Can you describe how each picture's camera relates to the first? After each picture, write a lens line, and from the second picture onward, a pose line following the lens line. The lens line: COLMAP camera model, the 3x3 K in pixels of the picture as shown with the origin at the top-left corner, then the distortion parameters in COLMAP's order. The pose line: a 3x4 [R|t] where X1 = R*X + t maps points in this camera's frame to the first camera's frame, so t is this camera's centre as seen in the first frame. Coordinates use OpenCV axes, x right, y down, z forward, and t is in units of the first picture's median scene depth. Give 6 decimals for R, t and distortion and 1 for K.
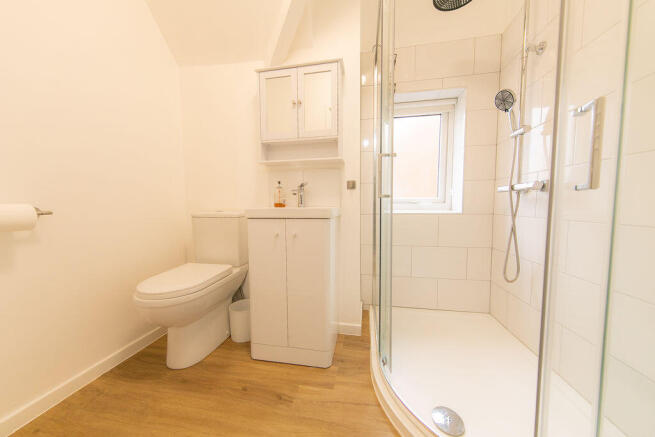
lens RADIAL K [[217.0, 0, 320.0], [0, 217.0, 218.5], [0, 0, 1]] dist [0.007155, -0.000109]
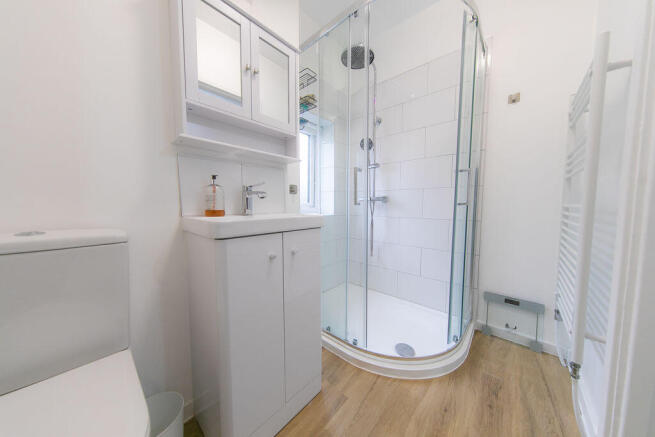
lens RADIAL K [[217.0, 0, 320.0], [0, 217.0, 218.5], [0, 0, 1]] dist [0.007155, -0.000109]
pose [[0.495960, -0.048569, 0.866986, -0.644475], [0.048894, 0.998412, 0.027962, -0.053690], [-0.866968, 0.028522, 0.497547, 0.463270]]
